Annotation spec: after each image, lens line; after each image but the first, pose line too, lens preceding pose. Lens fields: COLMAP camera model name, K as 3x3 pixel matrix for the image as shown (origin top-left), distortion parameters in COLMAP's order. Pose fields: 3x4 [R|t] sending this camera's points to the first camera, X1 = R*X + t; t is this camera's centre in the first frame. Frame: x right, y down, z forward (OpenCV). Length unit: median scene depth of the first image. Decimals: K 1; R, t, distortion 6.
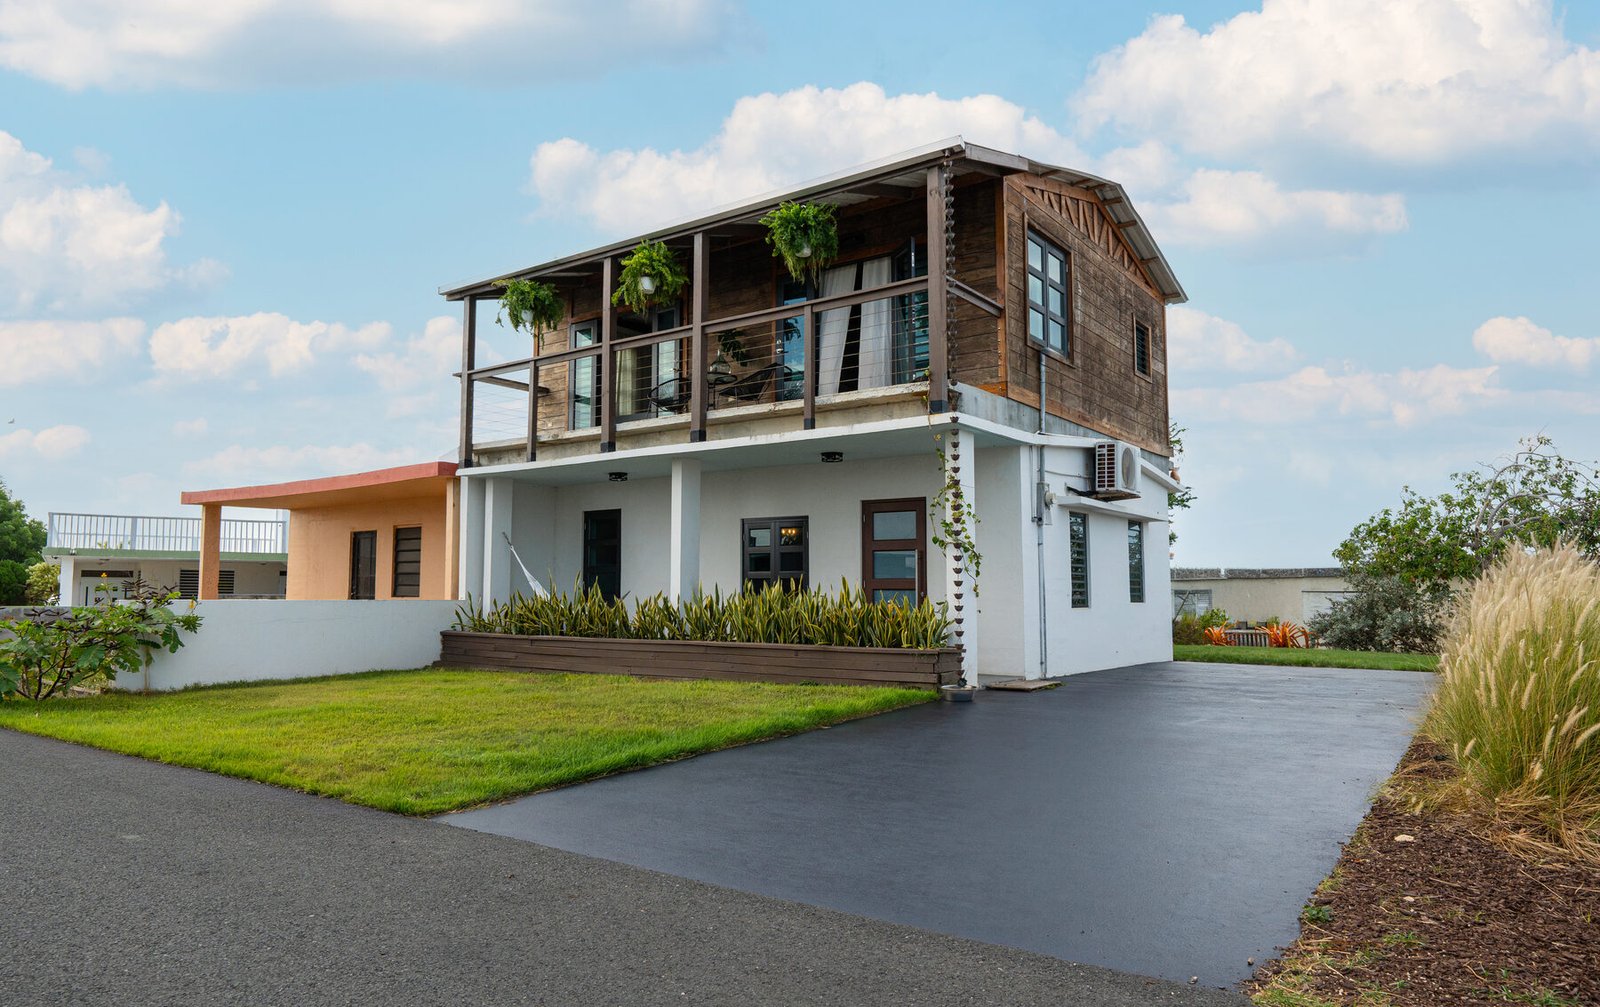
lens RADIAL K [[1027.5, 0, 800.0], [0, 1027.5, 503.5], [0, 0, 1]] dist [-0.126692, -0.000134]
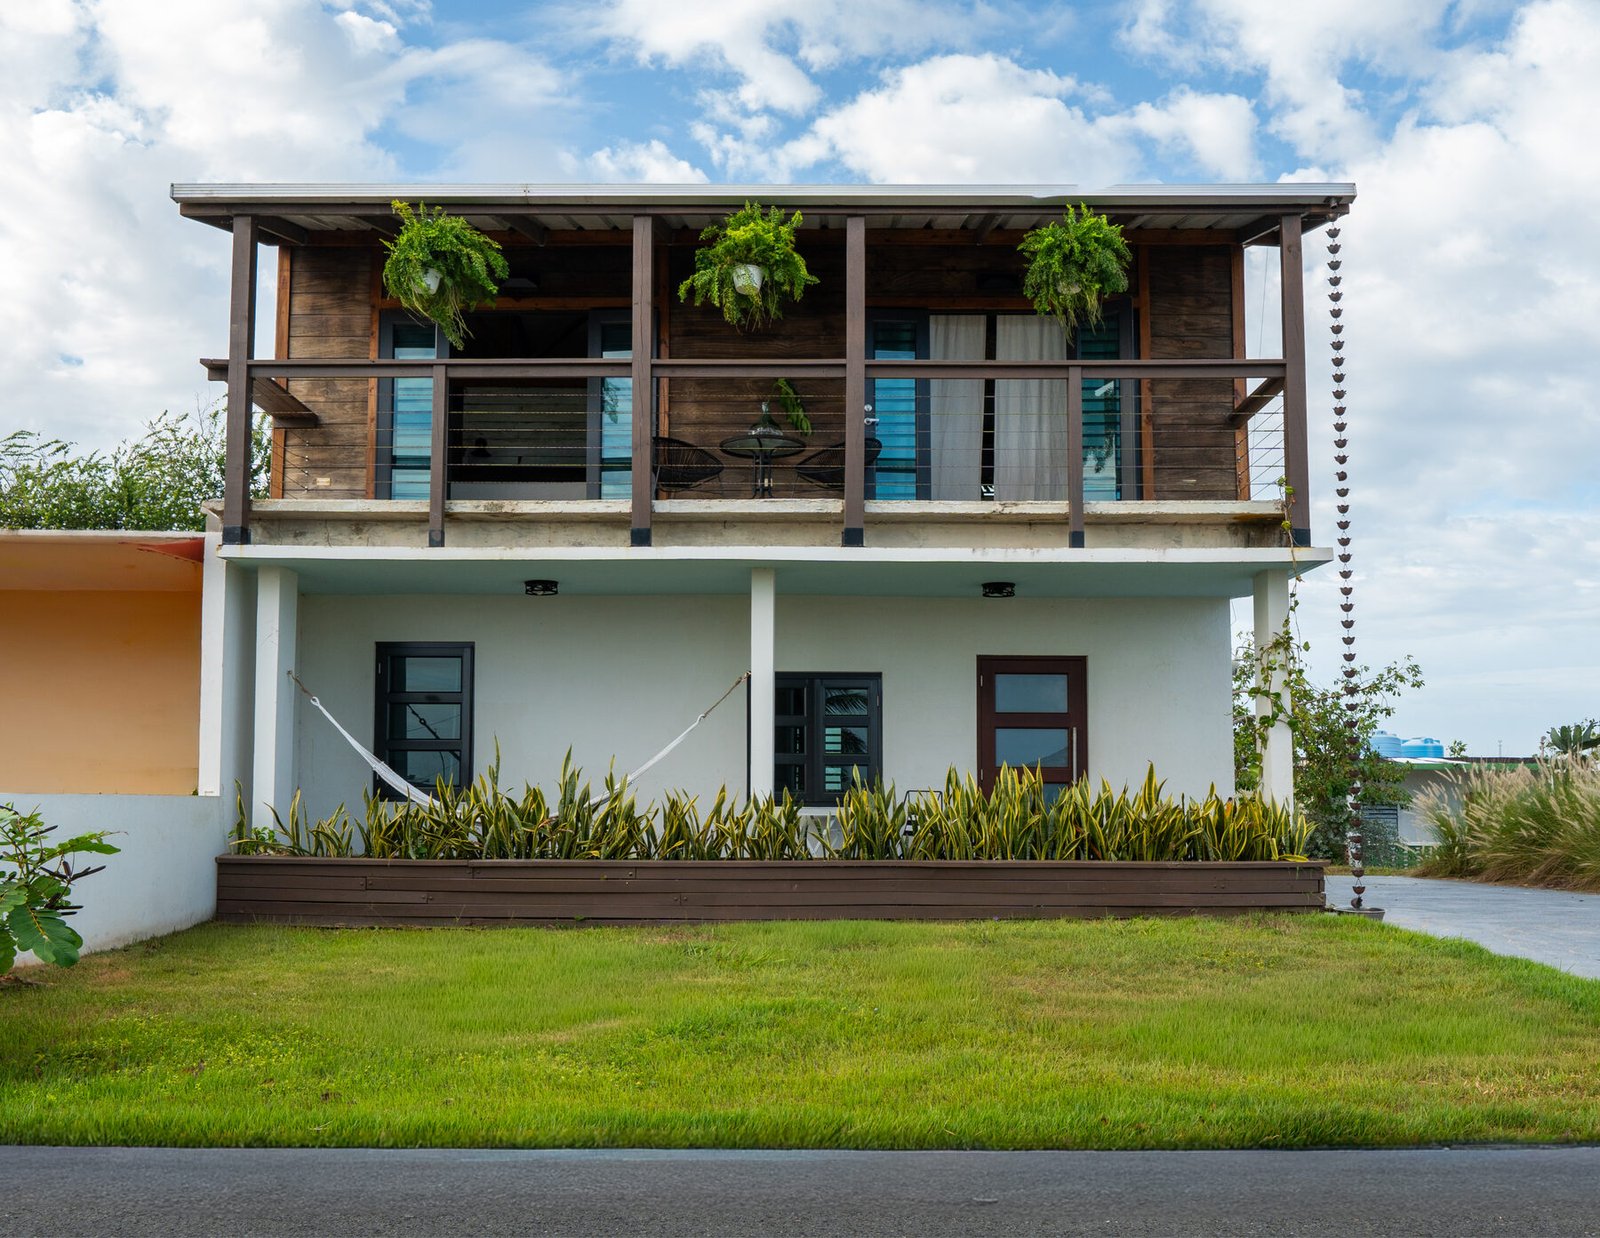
lens RADIAL K [[1238.8, 0, 799.7], [0, 1238.8, 701.3], [0, 0, 1]] dist [0.004901, 0.003240]
pose [[0.824874, 0.042824, 0.563692, -0.527259], [-0.053987, 0.998537, 0.003142, 0.033041], [-0.562733, -0.033024, 0.825979, 0.359046]]
